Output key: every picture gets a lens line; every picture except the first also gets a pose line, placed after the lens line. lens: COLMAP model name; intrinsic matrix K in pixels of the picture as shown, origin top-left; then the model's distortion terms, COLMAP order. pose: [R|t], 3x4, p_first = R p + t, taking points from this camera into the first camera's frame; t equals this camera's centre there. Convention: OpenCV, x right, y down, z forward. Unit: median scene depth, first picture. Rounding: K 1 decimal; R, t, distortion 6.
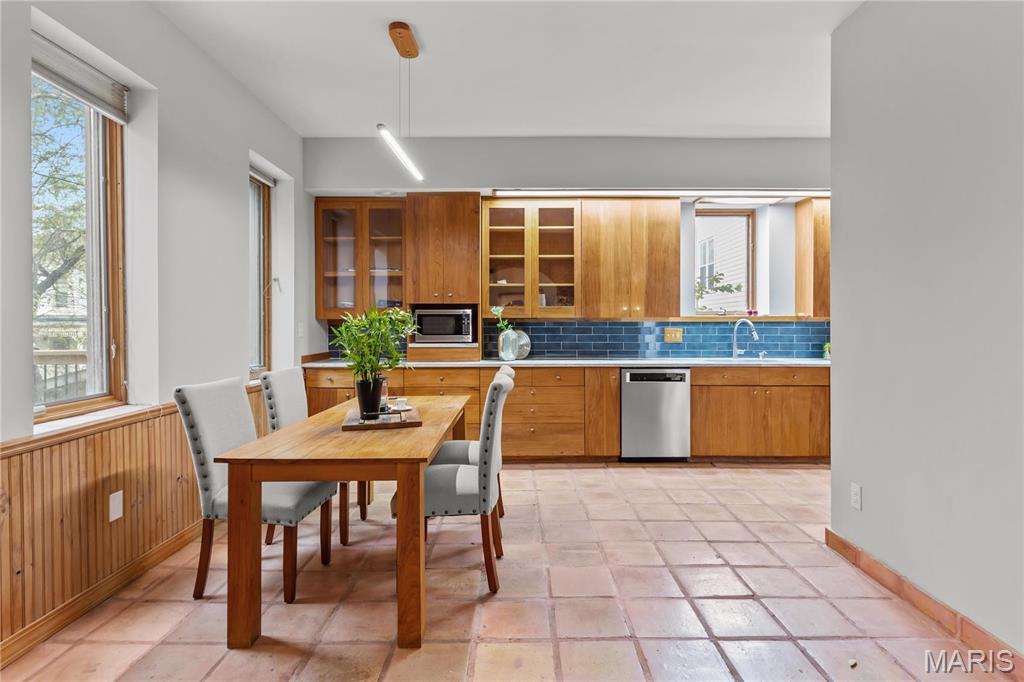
lens RADIAL K [[540.4, 0, 512.3], [0, 540.4, 325.9], [0, 0, 1]] dist [-0.000110, -0.000120]
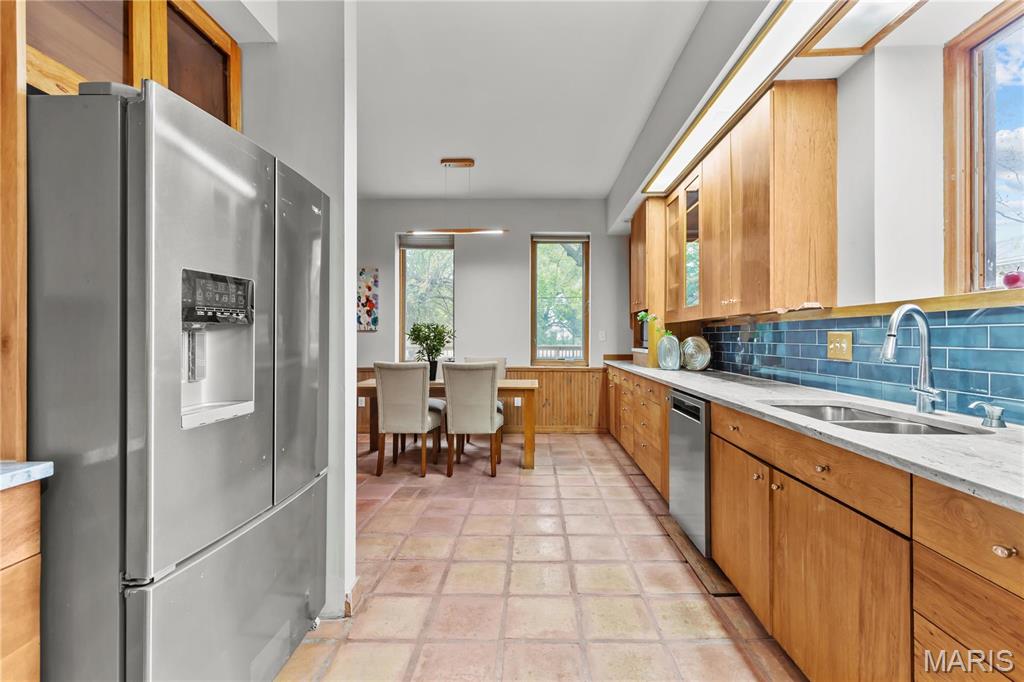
lens RADIAL K [[473.2, 0, 515.2], [0, 473.2, 336.0], [0, 0, 1]] dist [-0.001359, -0.000335]
pose [[-0.040294, -0.003945, -0.999180, 0.786943], [-0.006865, 0.999970, -0.003672, 0.012882], [0.999164, 0.006711, -0.040320, 0.774923]]
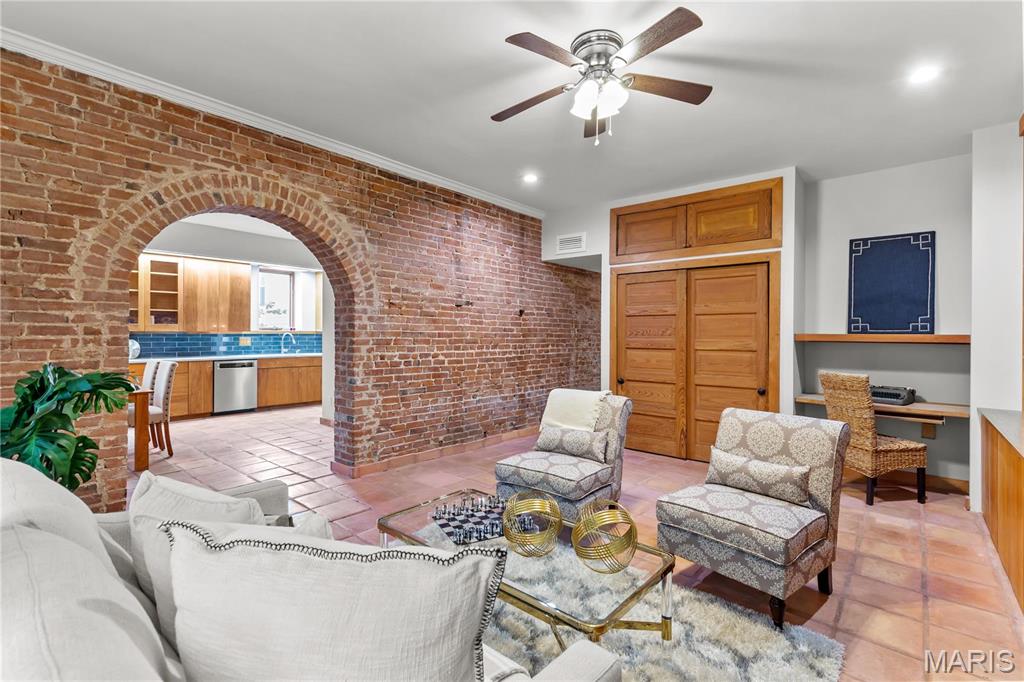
lens RADIAL K [[464.3, 0, 525.5], [0, 464.3, 334.3], [0, 0, 1]] dist [-0.002005, -0.000298]
pose [[0.640607, 0.002412, 0.767865, -0.280074], [-0.003044, 0.999995, -0.000601, -0.008453], [-0.767863, -0.001952, 0.640611, -0.668789]]
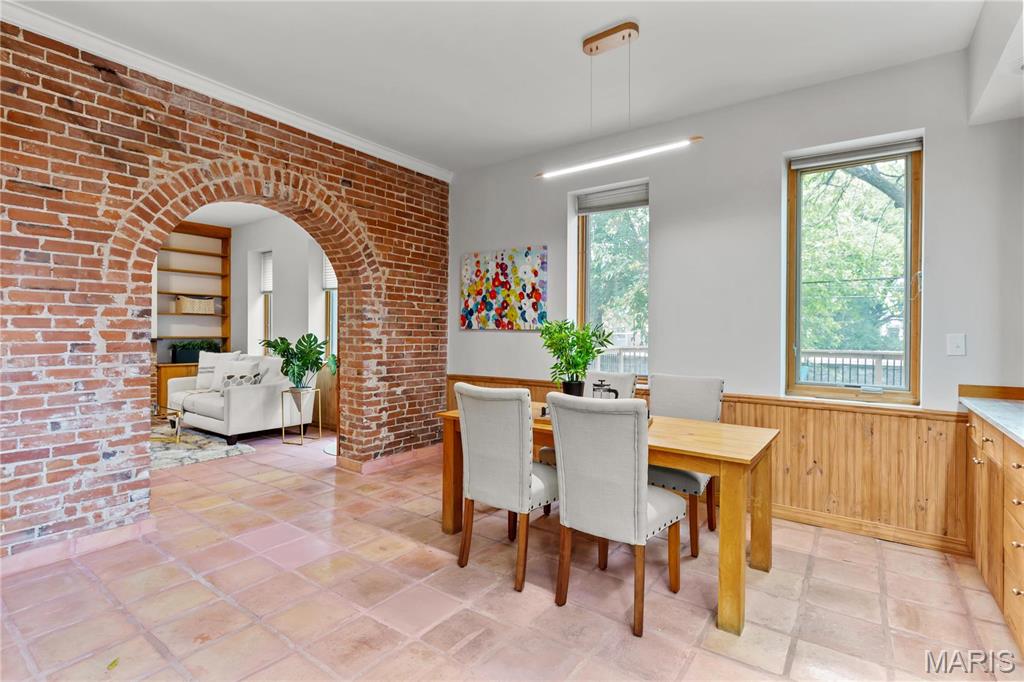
lens RADIAL K [[486.2, 0, 513.6], [0, 486.2, 332.4], [0, 0, 1]] dist [-0.000142, -0.000160]
pose [[-0.587003, -0.004590, -0.809572, 0.373394], [-0.014479, 0.999884, 0.004829, -0.002232], [0.809456, 0.014556, -0.587001, 0.856675]]
